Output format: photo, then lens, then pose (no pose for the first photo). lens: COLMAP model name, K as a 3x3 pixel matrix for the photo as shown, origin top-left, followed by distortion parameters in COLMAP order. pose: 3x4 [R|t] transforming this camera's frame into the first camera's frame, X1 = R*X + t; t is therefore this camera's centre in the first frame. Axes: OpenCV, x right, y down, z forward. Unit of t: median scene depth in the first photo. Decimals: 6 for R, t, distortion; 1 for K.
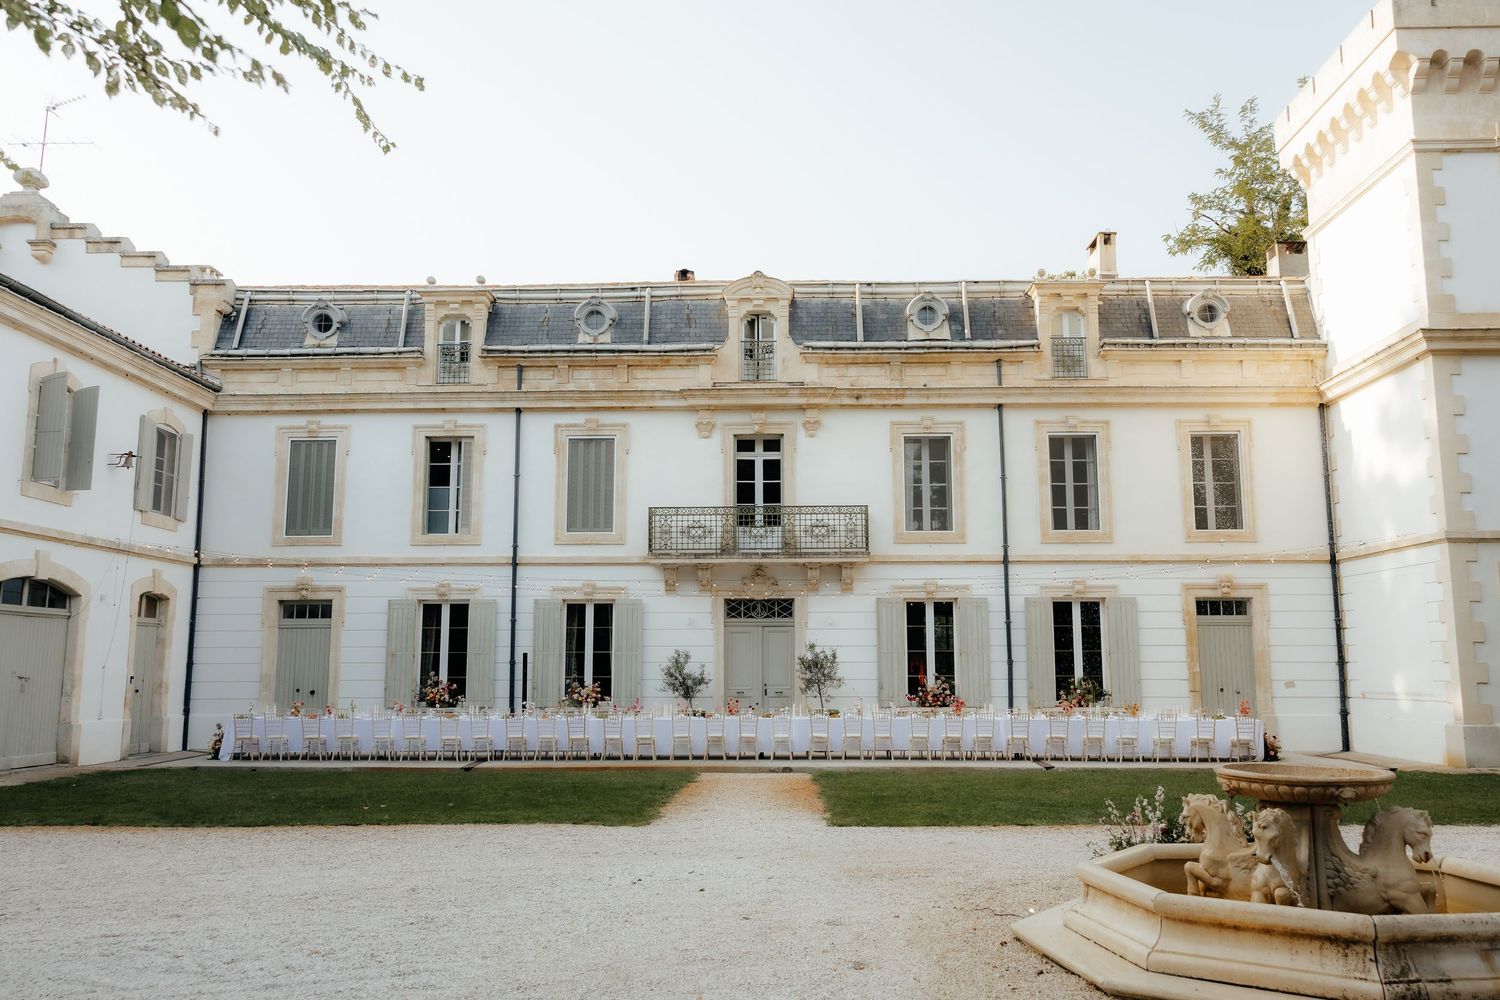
lens RADIAL K [[1175.8, 0, 751.0], [0, 1175.8, 488.9], [0, 0, 1]] dist [-0.000954, 0.010966]
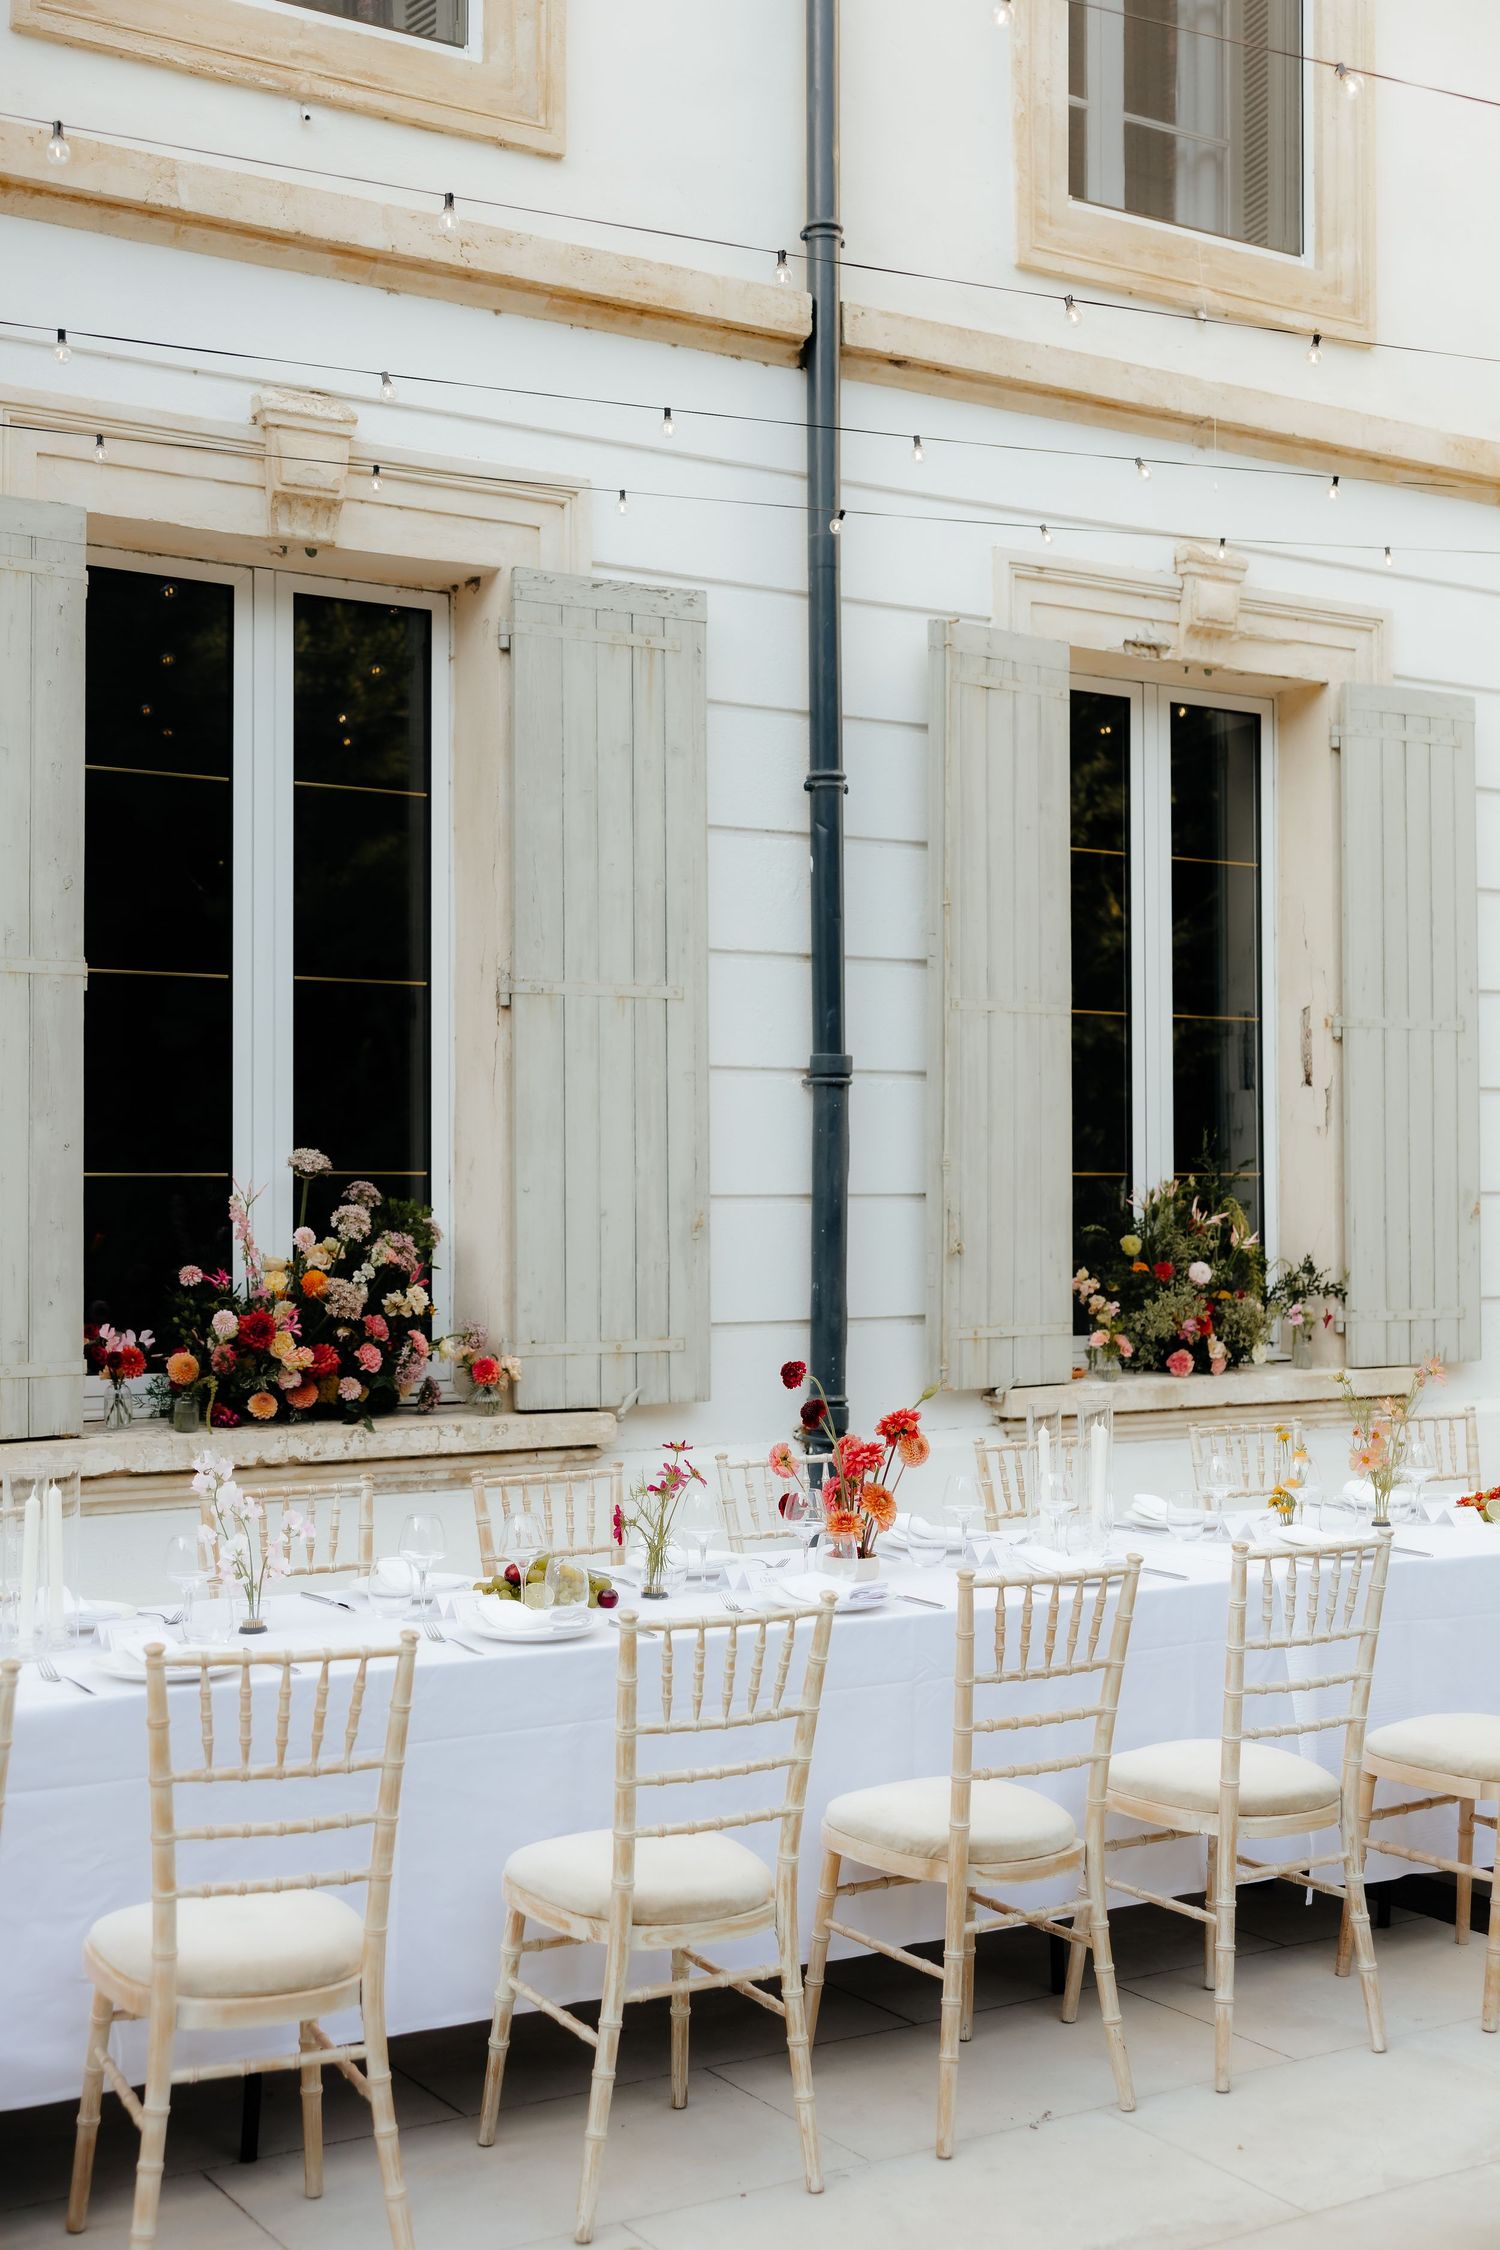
lens RADIAL K [[2685.3, 0, 753.7], [0, 2685.3, 1131.2], [0, 0, 1]] dist [0.002736, 0.000000]
pose [[0.827625, 0.010686, 0.561180, 0.035830], [-0.087061, 0.990162, 0.109542, 0.119494], [-0.554488, -0.139517, 0.820413, 0.739947]]
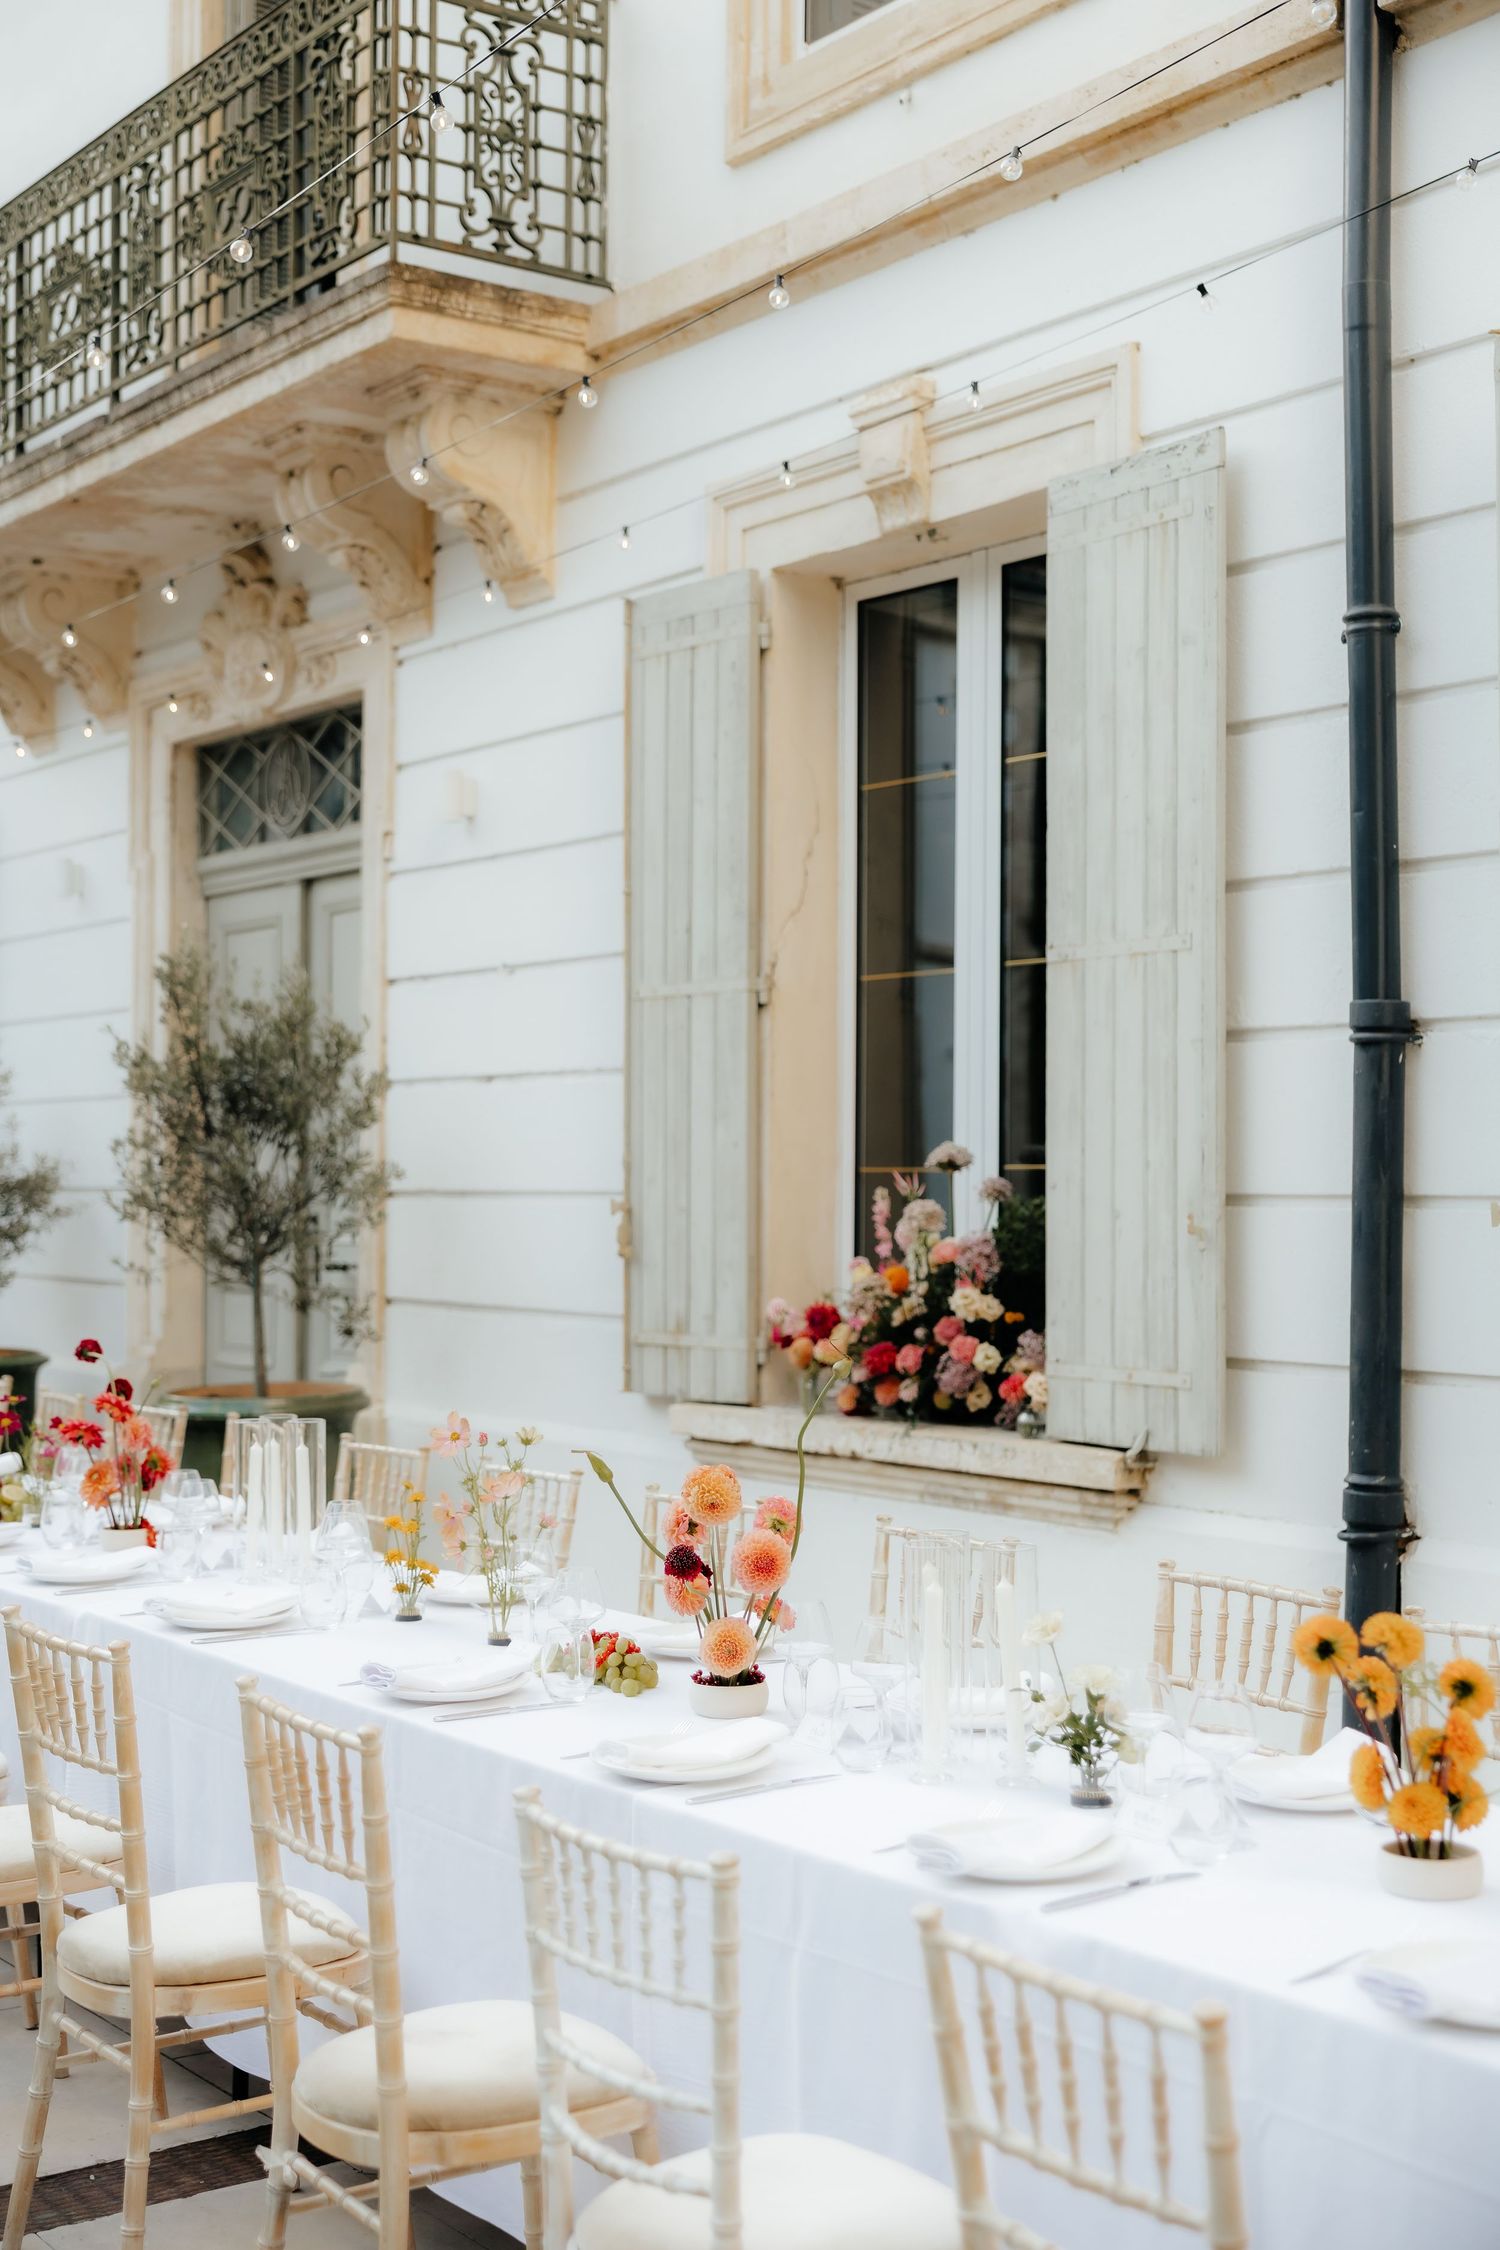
lens RADIAL K [[2791.8, 0, 759.9], [0, 2791.8, 1144.2], [0, 0, 1]] dist [-0.043220, 0.000000]
pose [[0.615900, -0.008679, -0.787777, 0.372458], [0.120369, 0.989236, 0.083208, 0.130542], [0.778575, -0.146072, 0.610315, 0.809318]]
